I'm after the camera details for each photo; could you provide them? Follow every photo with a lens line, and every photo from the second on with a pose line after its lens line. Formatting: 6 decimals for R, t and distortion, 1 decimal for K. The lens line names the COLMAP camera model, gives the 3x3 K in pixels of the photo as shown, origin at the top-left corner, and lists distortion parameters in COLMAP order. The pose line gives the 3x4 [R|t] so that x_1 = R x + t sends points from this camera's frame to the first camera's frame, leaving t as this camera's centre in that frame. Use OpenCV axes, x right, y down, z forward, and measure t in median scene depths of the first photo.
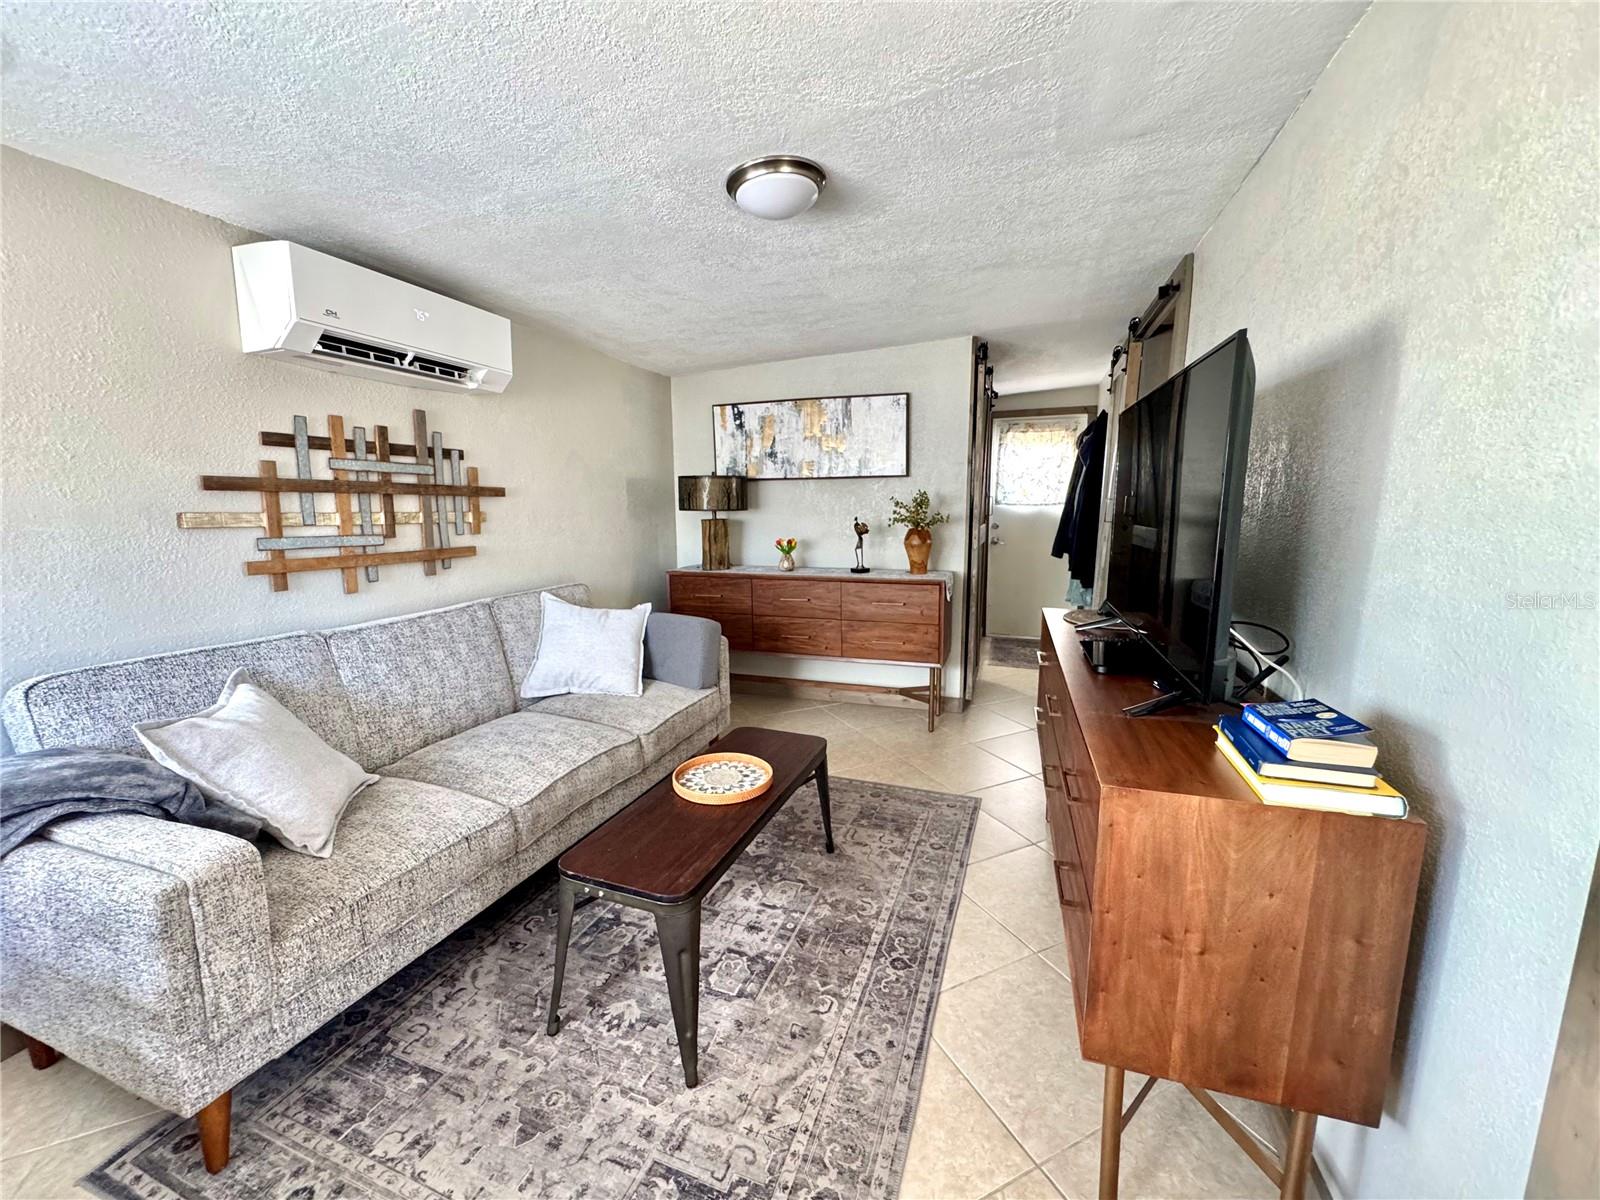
lens RADIAL K [[641.3, 0, 803.5], [0, 641.3, 596.1], [0, 0, 1]] dist [-0.003622, 0.000637]
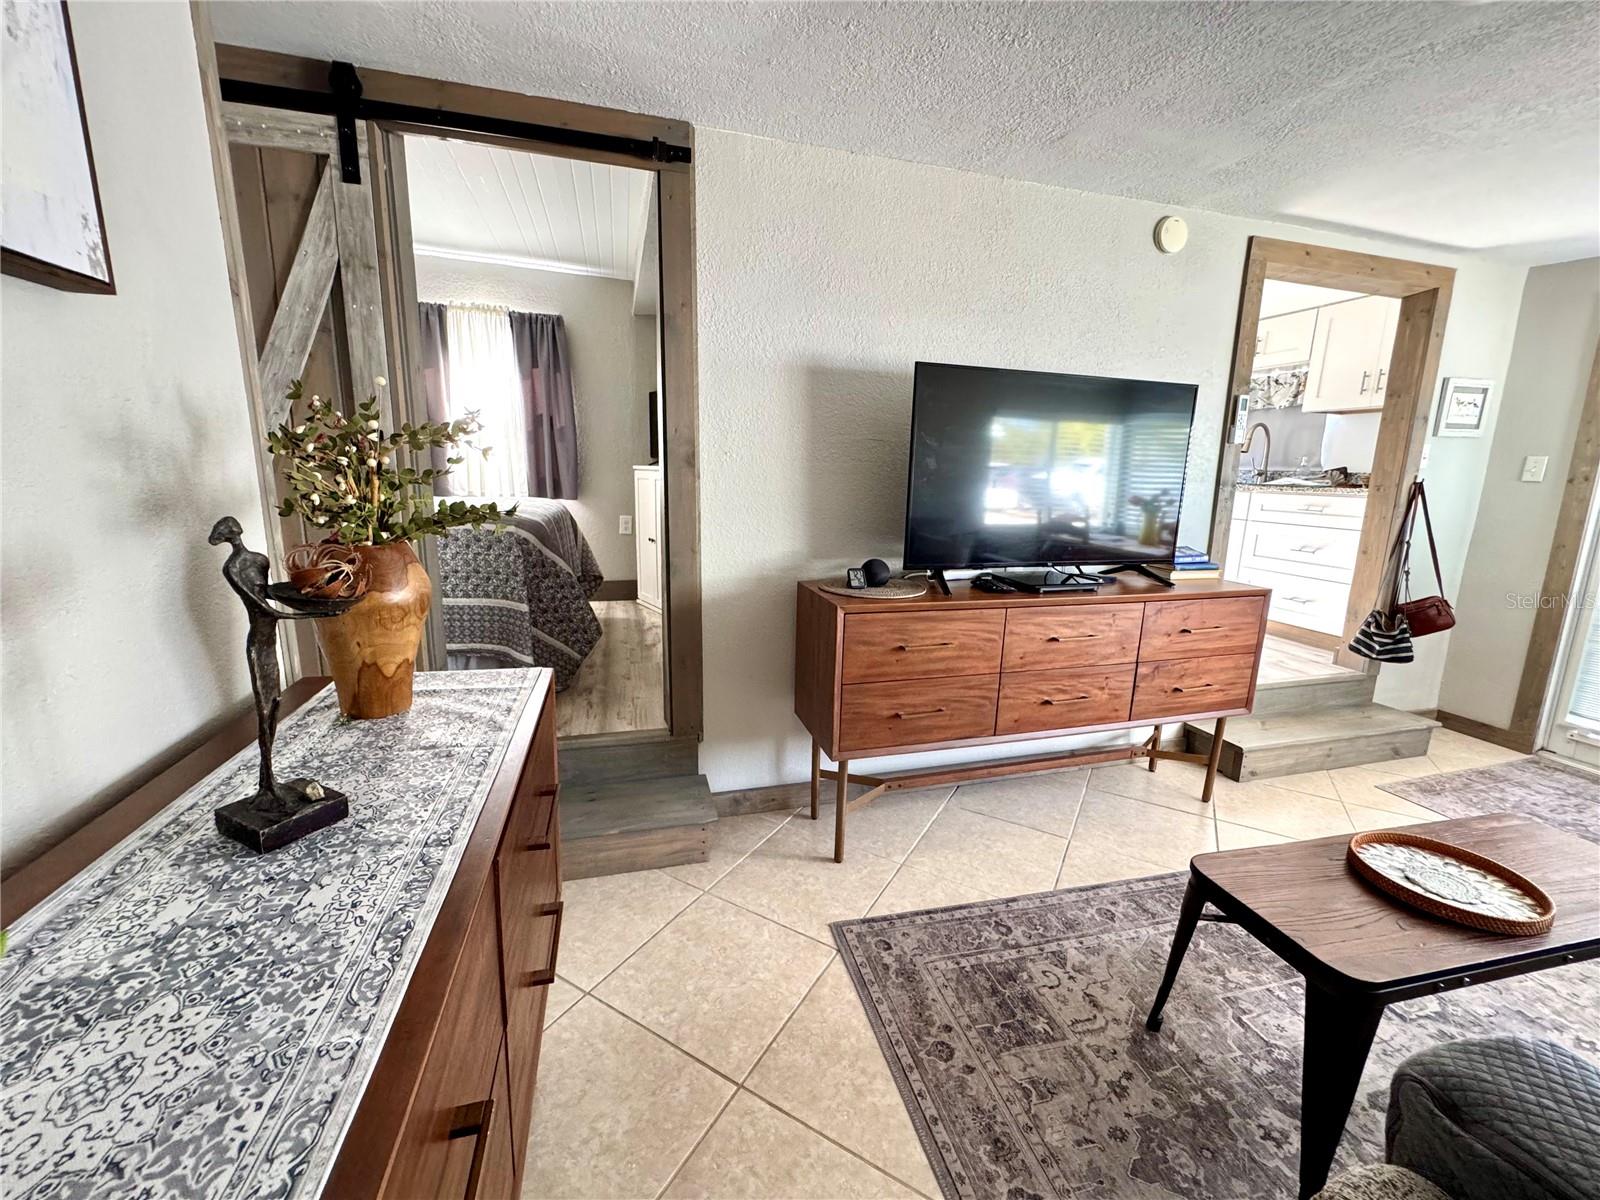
lens RADIAL K [[641.3, 0, 799.3], [0, 641.3, 596.0], [0, 0, 1]] dist [-0.003622, 0.000637]
pose [[-0.556582, -0.176618, 0.811802, -0.193089], [0.101756, 0.955292, 0.277601, -0.204754], [-0.824537, 0.237113, -0.513727, 1.469350]]
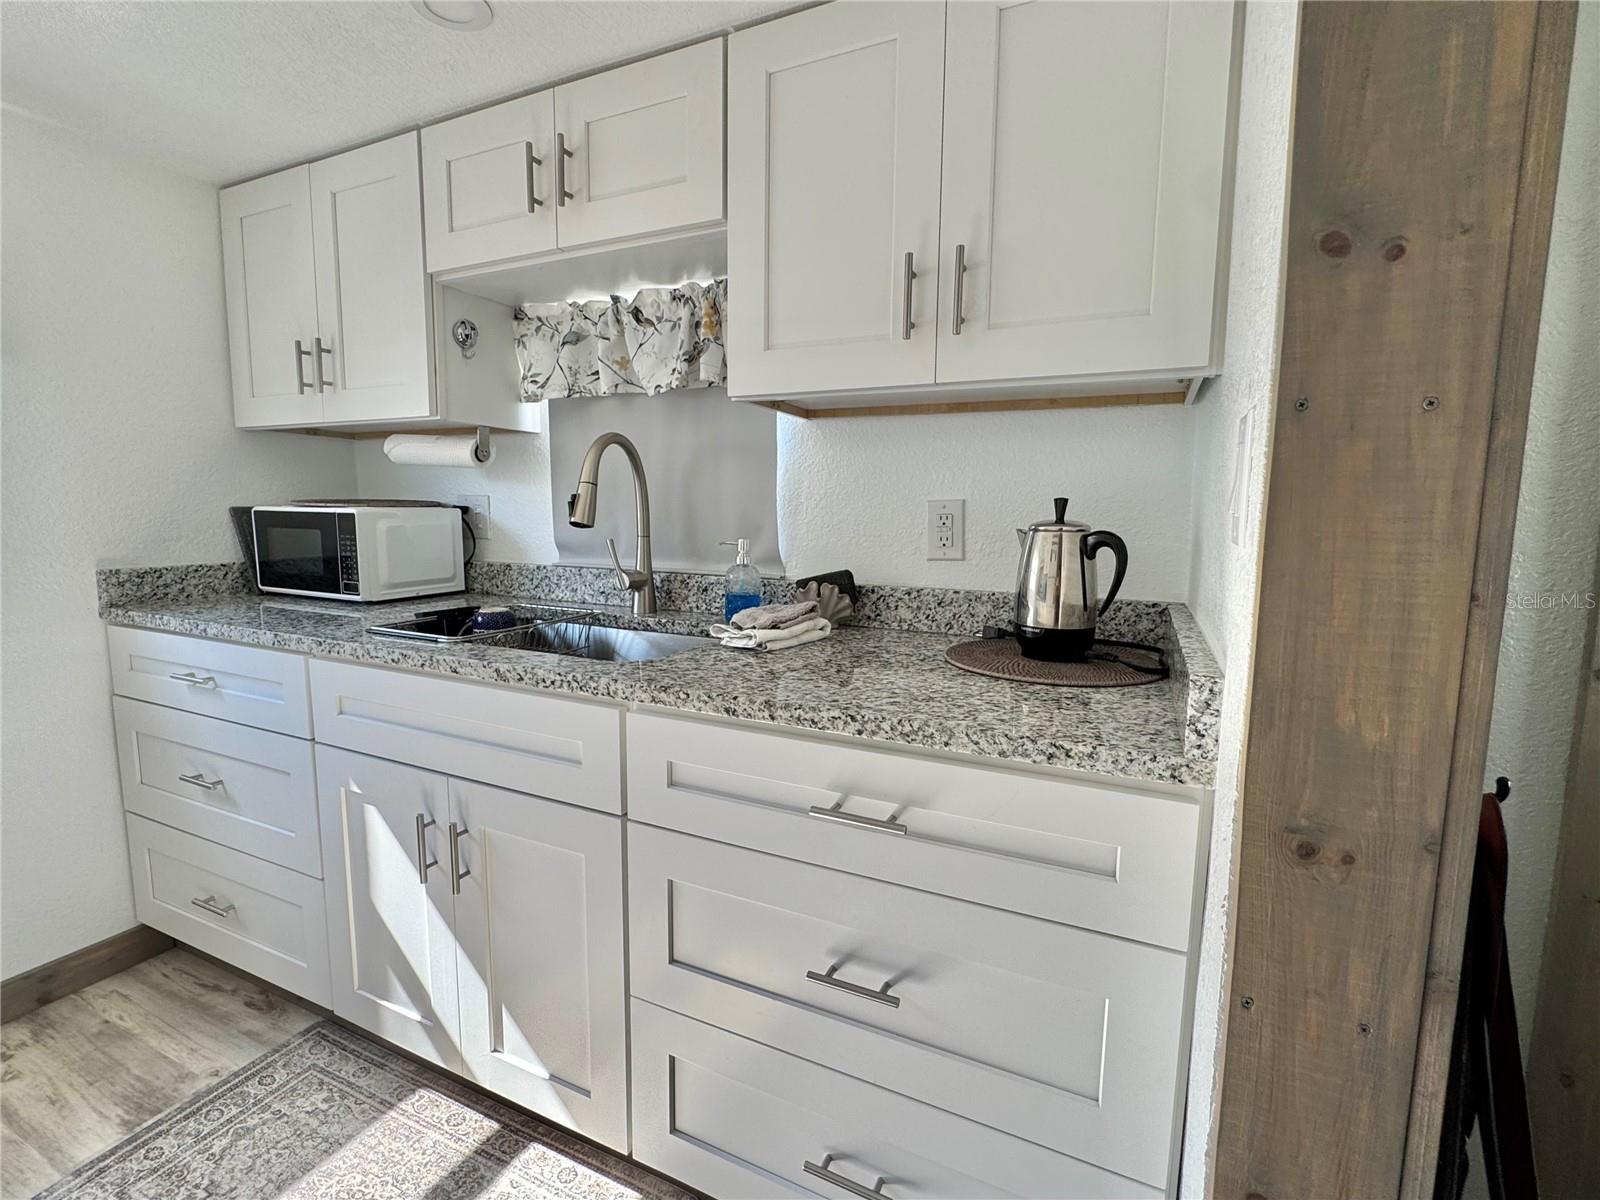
lens RADIAL K [[724.2, 0, 803.9], [0, 724.2, 594.5], [0, 0, 1]] dist [-0.002230, -0.000952]
pose [[-0.991518, -0.027690, 0.126989, 0.363816], [0.007600, 0.963019, 0.269326, -0.075684], [-0.129750, 0.268006, -0.954640, 0.030619]]
